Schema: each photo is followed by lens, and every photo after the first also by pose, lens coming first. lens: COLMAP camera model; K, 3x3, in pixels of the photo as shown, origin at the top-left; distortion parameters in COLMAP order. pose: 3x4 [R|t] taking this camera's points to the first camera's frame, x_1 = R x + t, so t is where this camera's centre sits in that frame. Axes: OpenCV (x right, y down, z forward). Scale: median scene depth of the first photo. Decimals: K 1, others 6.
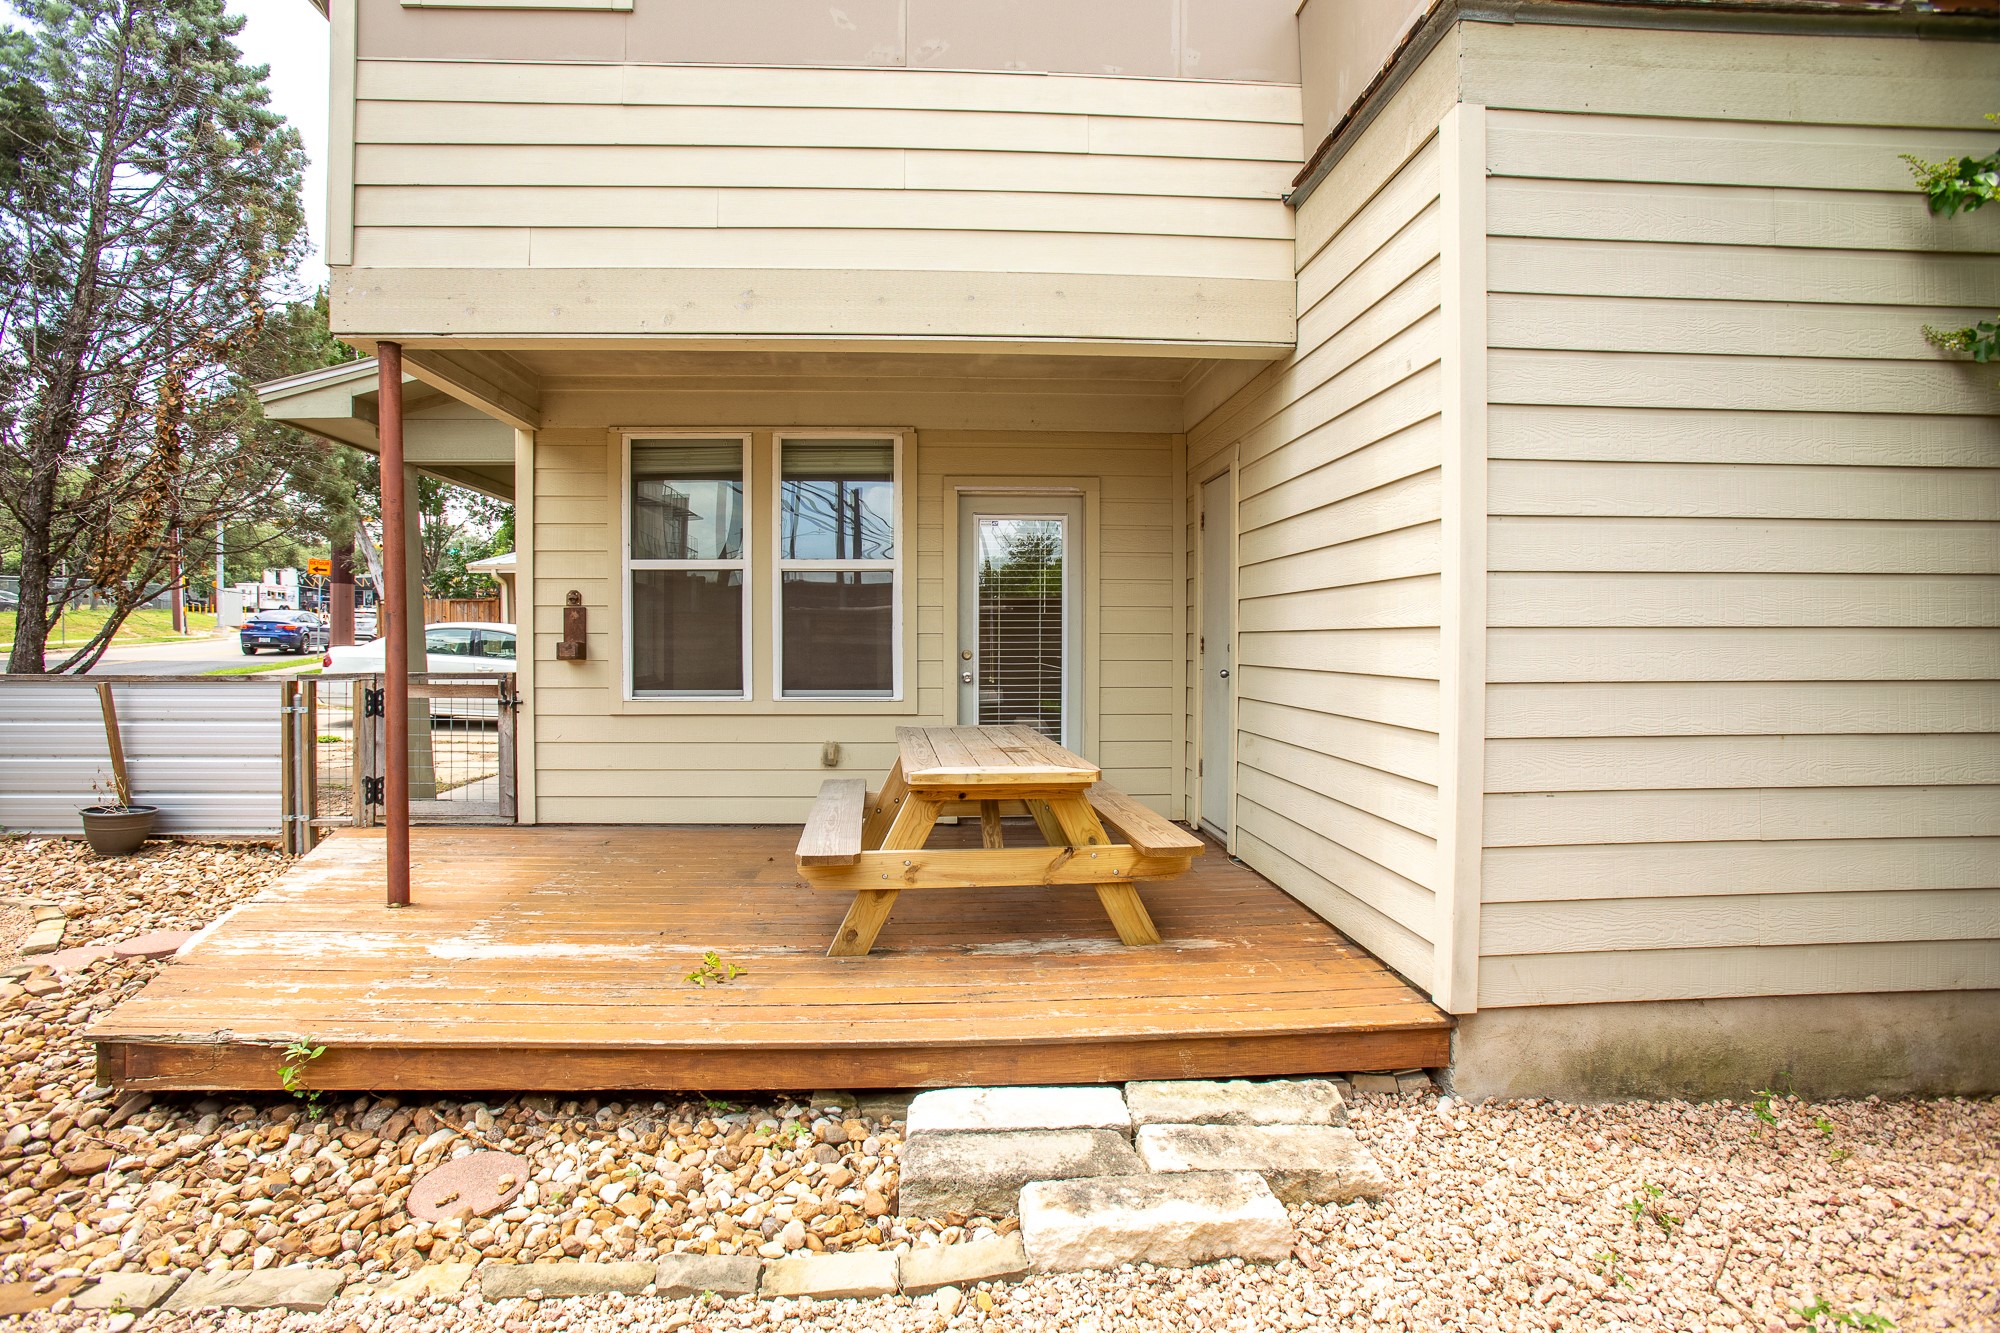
lens RADIAL K [[885.7, 0, 990.6], [0, 885.7, 659.5], [0, 0, 1]] dist [-0.081509, 0.025802]
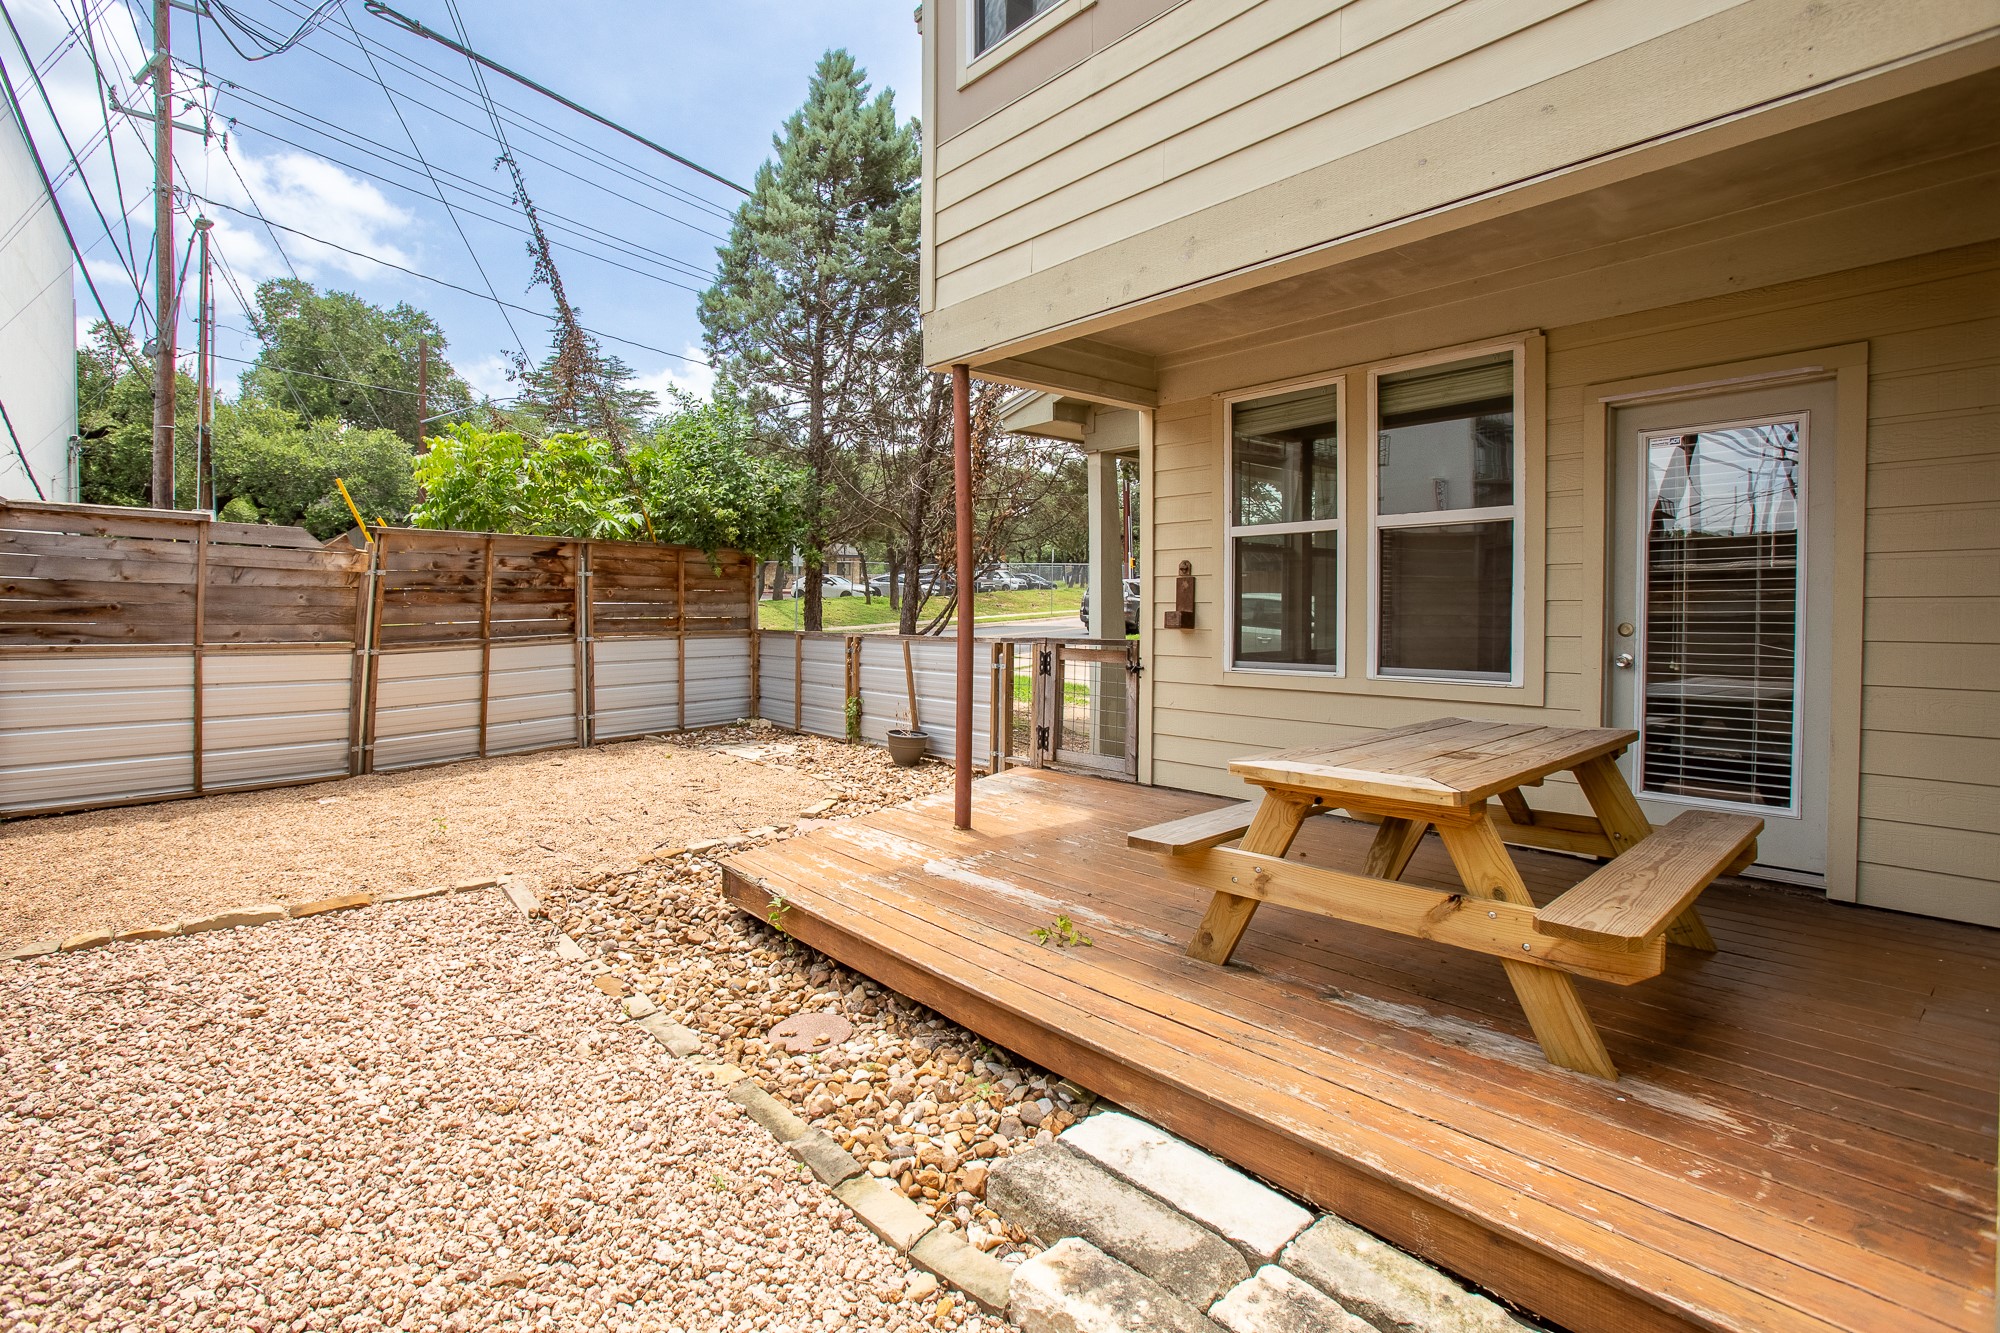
lens RADIAL K [[922.1, 0, 891.3], [0, 922.1, 628.6], [0, 0, 1]] dist [-0.094158, 0.031112]
pose [[0.585363, 0.013449, -0.810660, 0.386295], [-0.016134, 0.999858, 0.004937, 0.000669], [0.810611, 0.010189, 0.585497, 0.198156]]
